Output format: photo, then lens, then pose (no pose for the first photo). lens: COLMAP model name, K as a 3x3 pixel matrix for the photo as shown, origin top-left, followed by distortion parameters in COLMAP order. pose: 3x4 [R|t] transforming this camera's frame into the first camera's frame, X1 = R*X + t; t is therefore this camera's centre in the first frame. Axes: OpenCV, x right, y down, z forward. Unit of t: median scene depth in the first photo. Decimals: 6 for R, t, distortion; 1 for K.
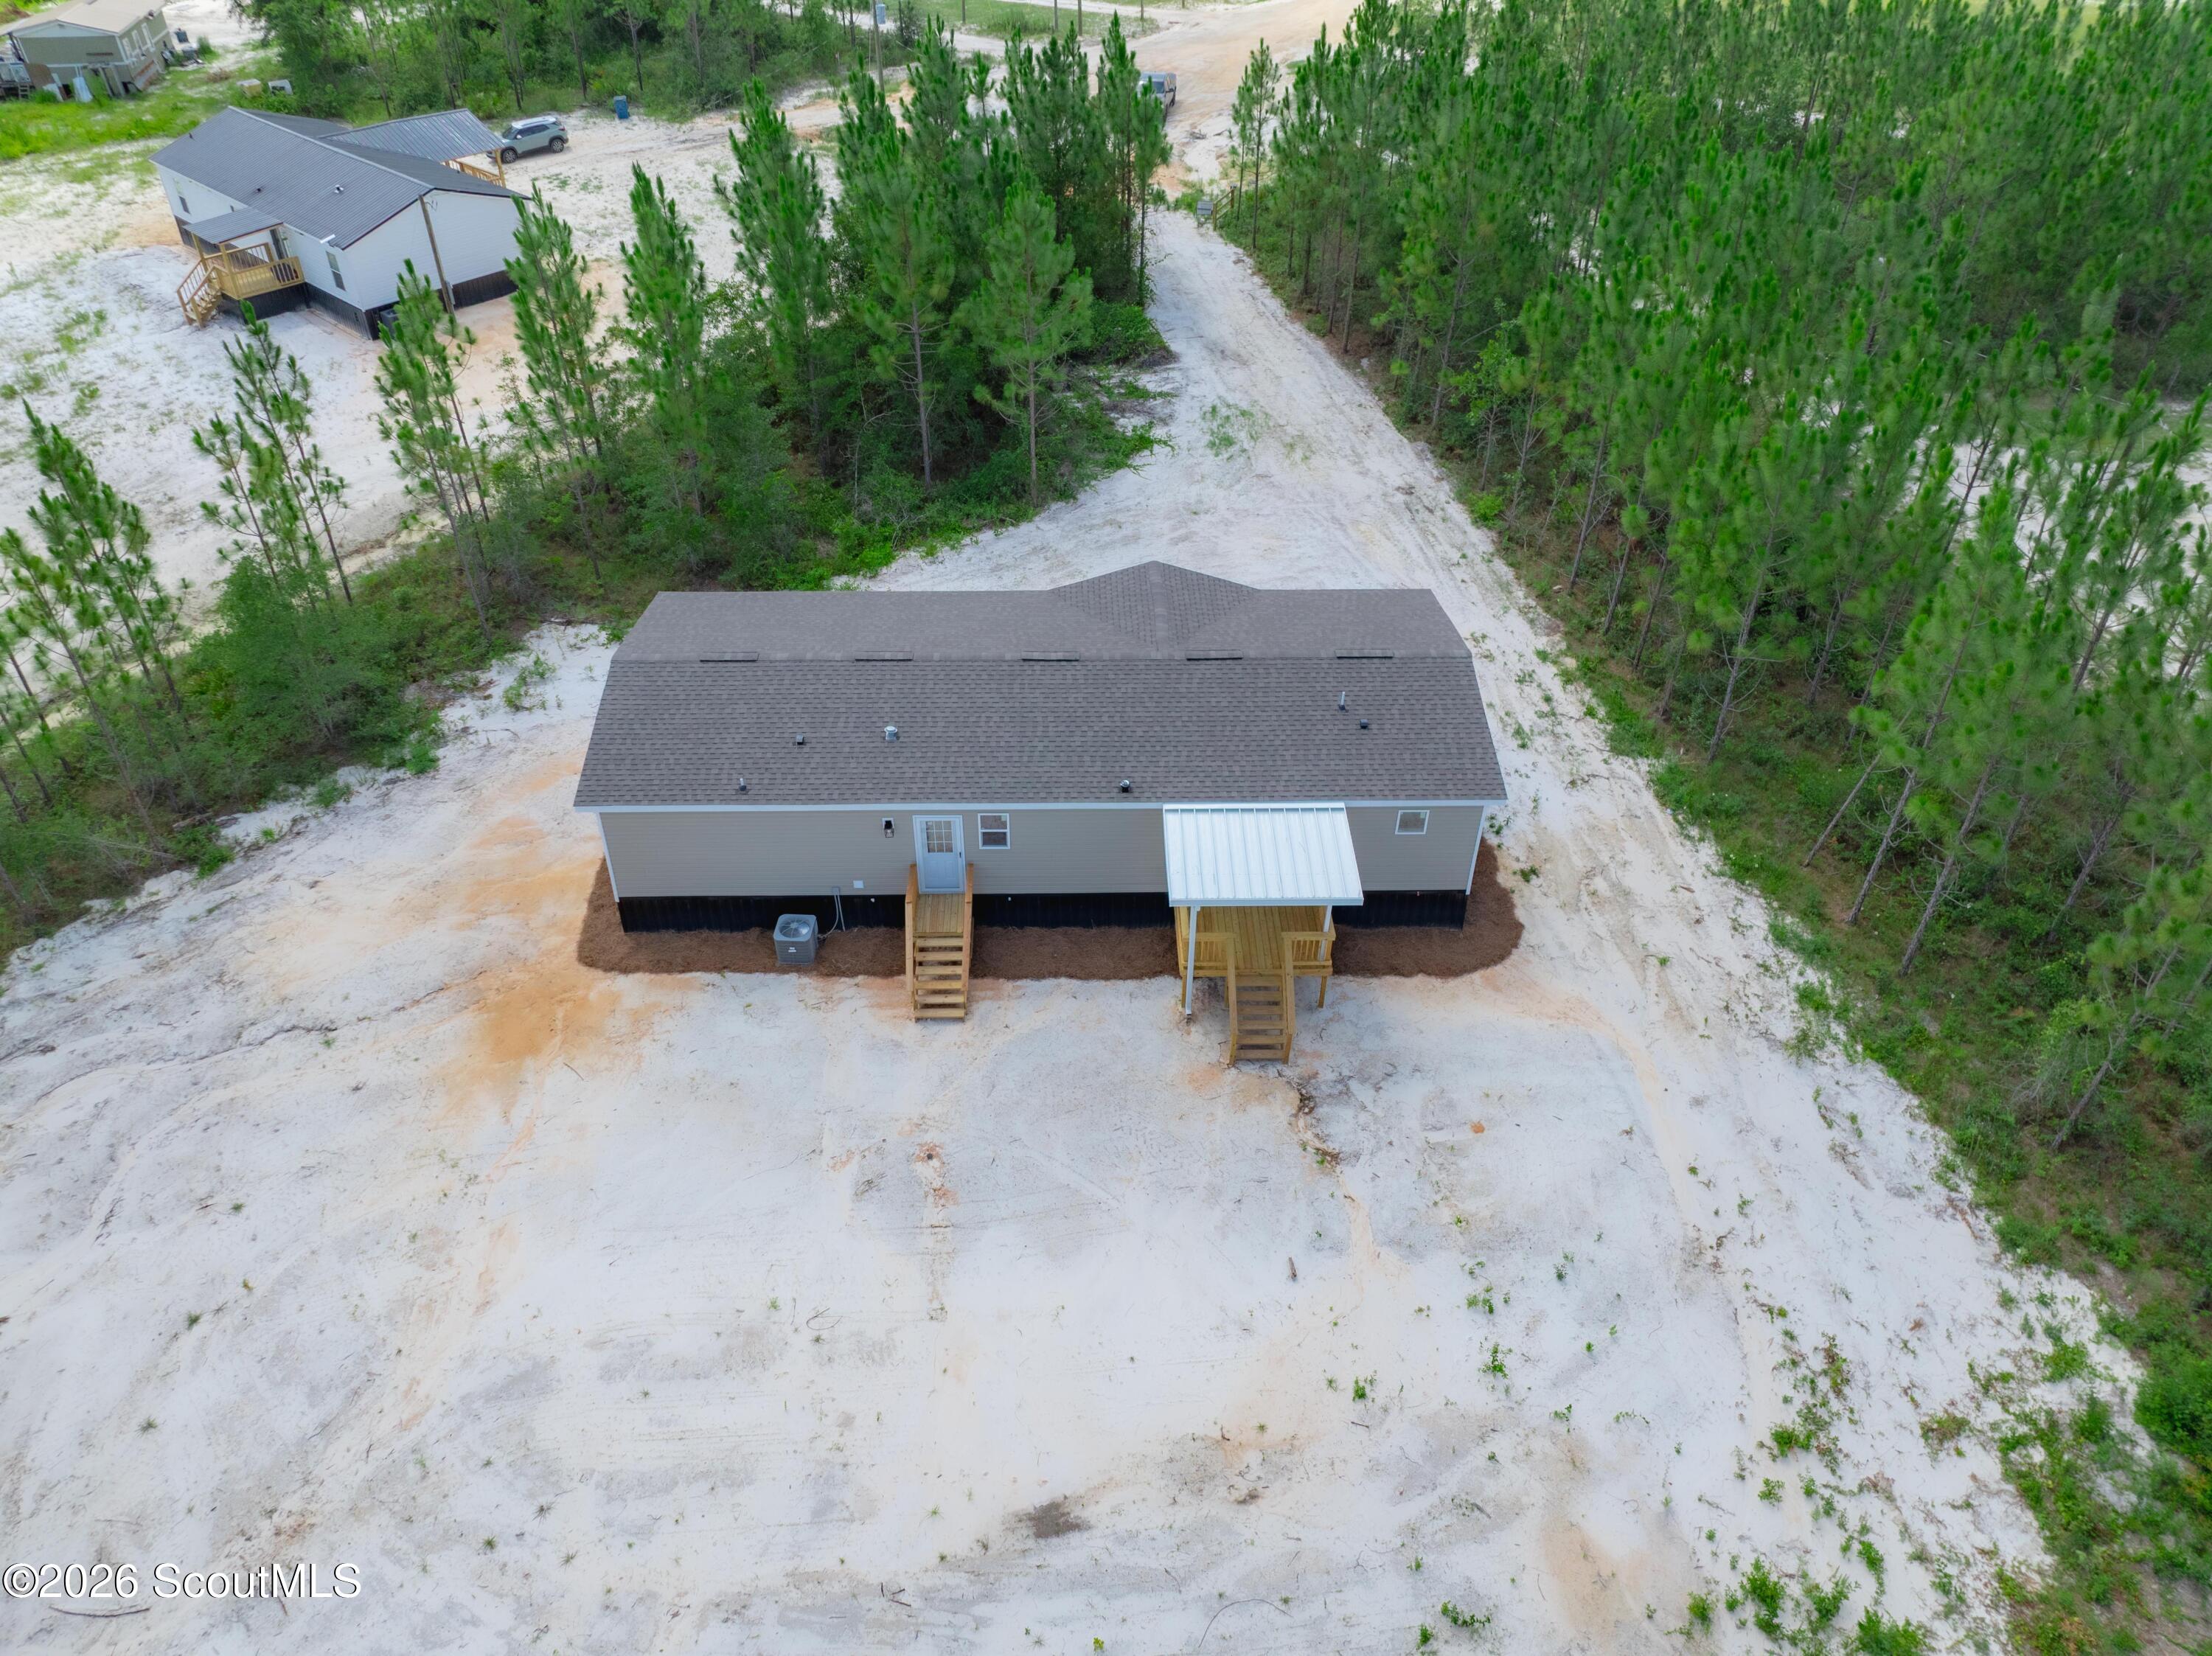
lens RADIAL K [[1563.1, 0, 1099.9], [0, 1563.1, 821.7], [0, 0, 1]] dist [-0.039568, -0.000014]
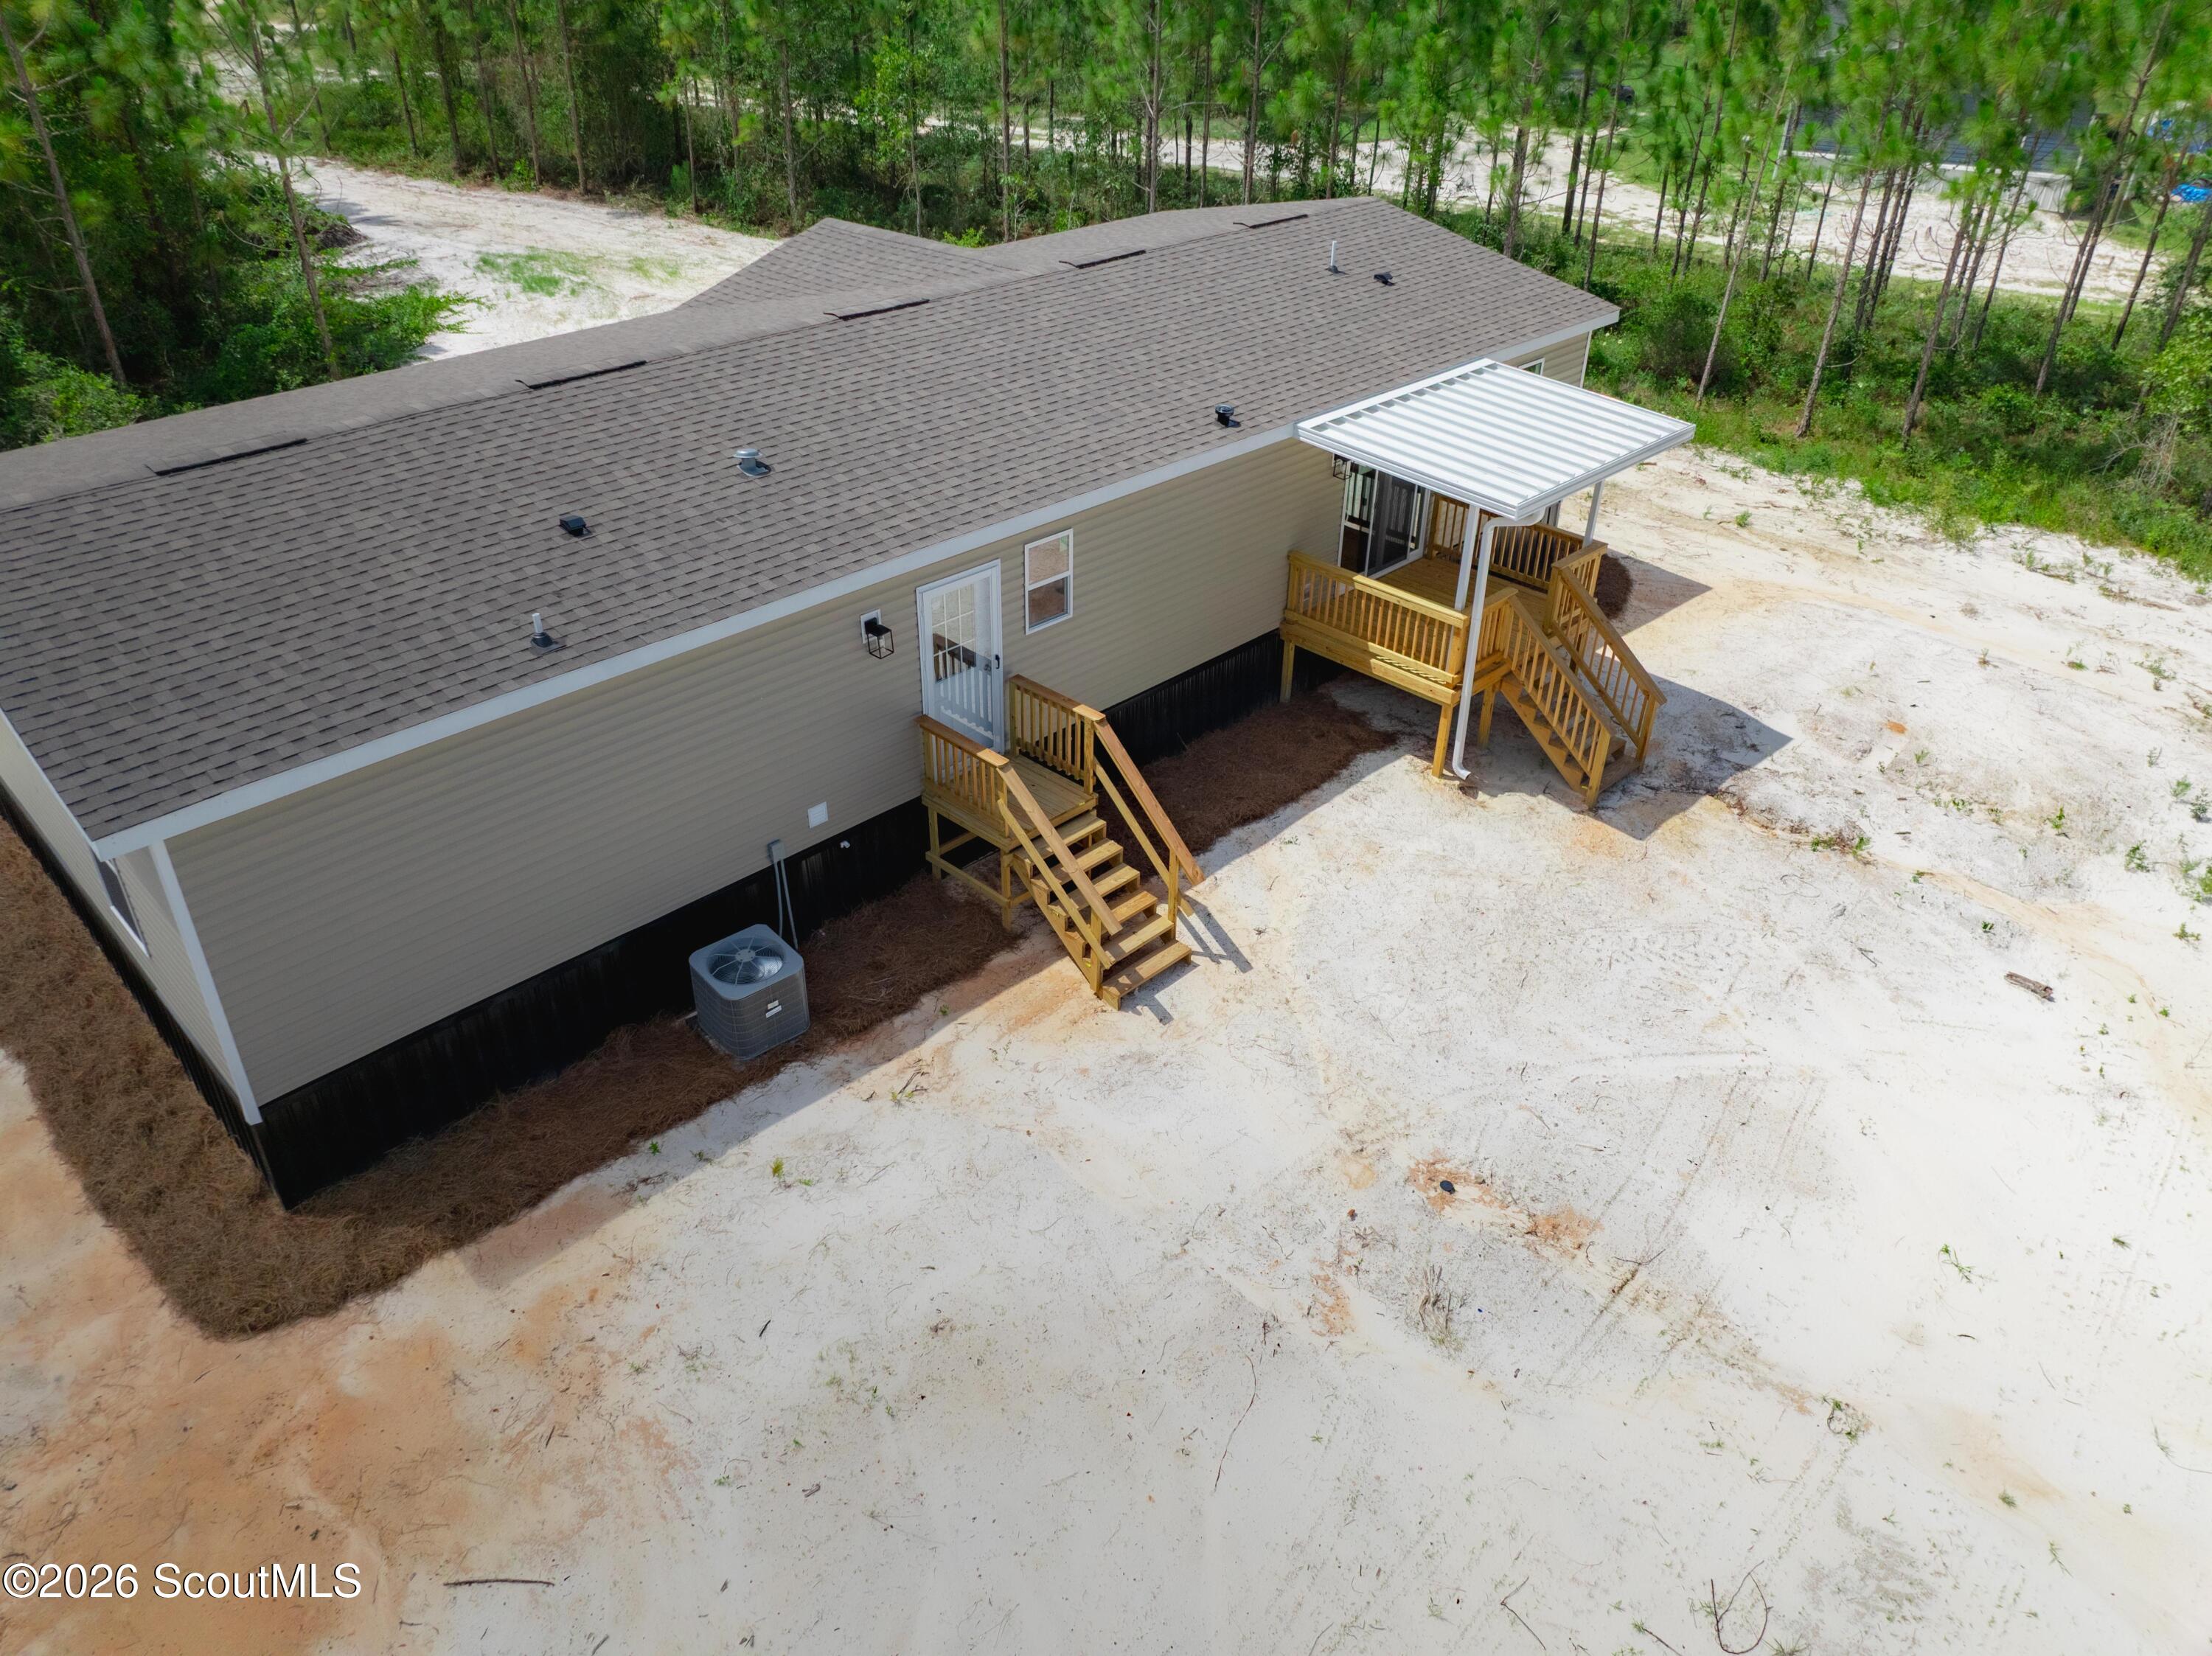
lens RADIAL K [[1563.1, 0, 1099.9], [0, 1563.1, 821.7], [0, 0, 1]] dist [-0.039568, -0.000014]
pose [[0.719312, -0.370990, 0.587331, -0.356564], [0.427310, 0.902884, 0.046978, 0.055664], [-0.547720, 0.217180, 0.807983, 0.615753]]
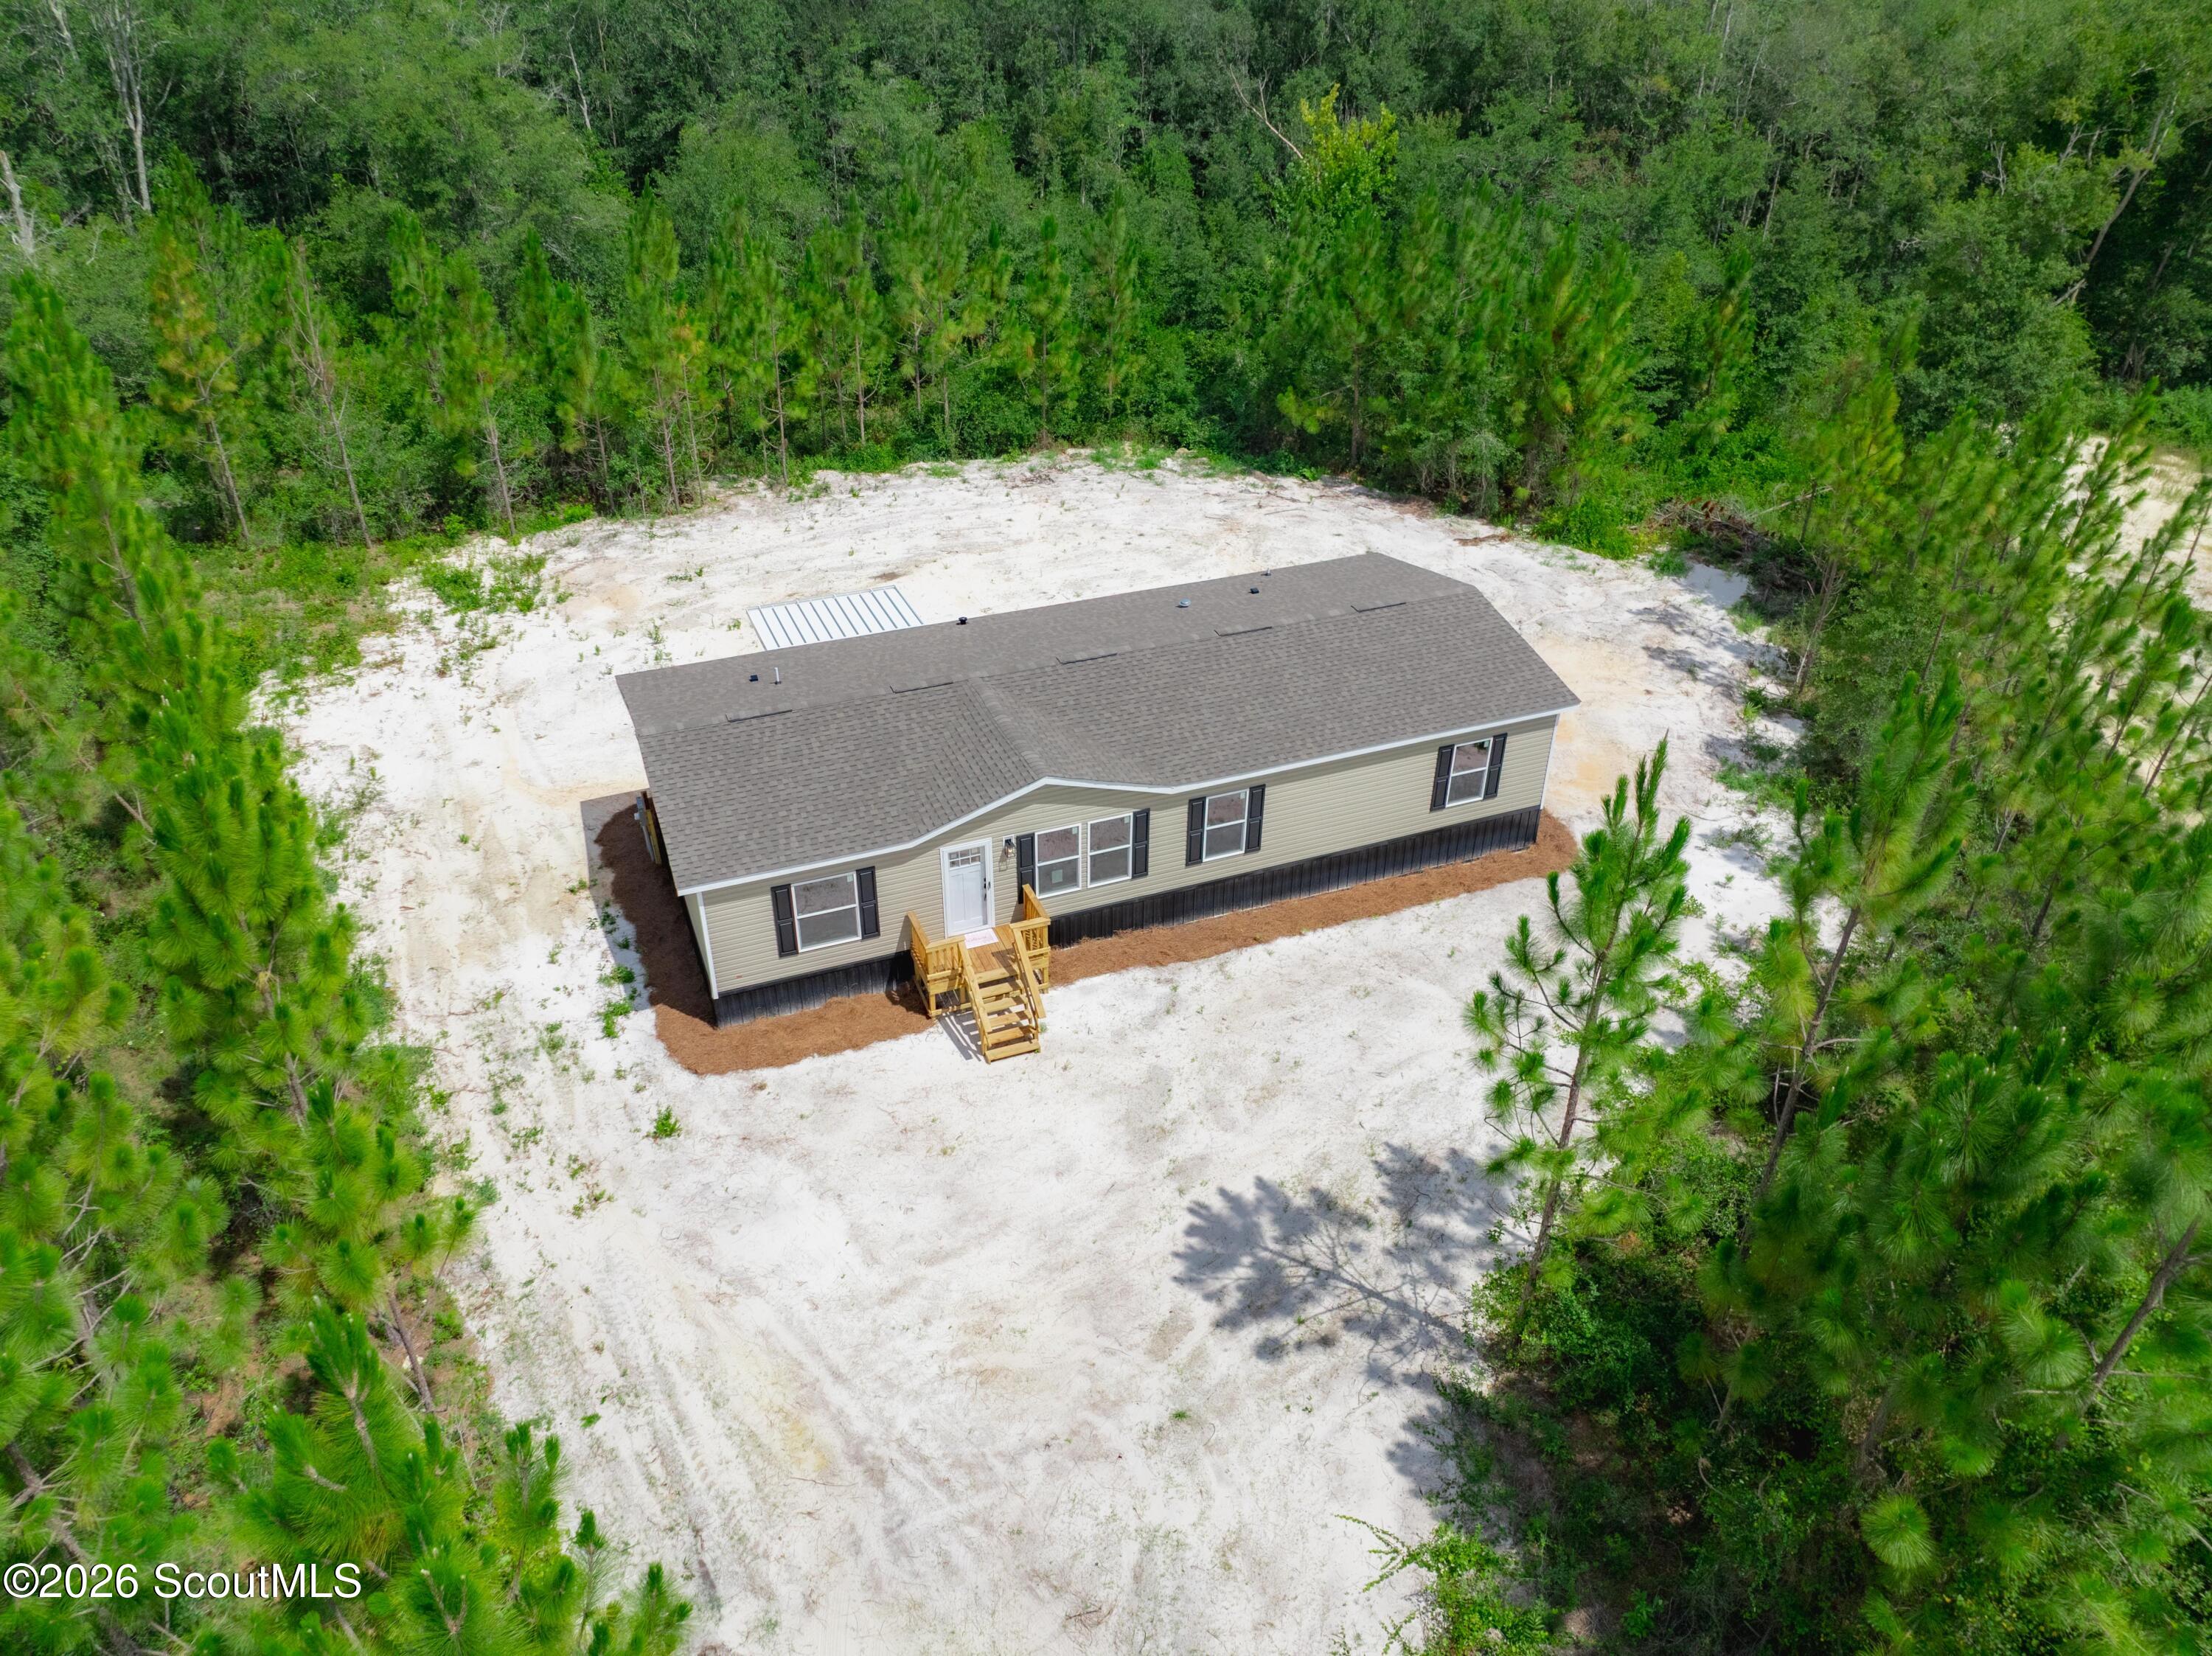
lens RADIAL K [[1557.6, 0, 1106.0], [0, 1557.6, 828.0], [0, 0, 1]] dist [-0.036430, -0.001364]
pose [[-0.934592, 0.183677, -0.304633, 0.284118], [-0.230581, 0.339294, 0.911982, -1.006048], [0.270870, 0.922574, -0.274749, 1.452484]]
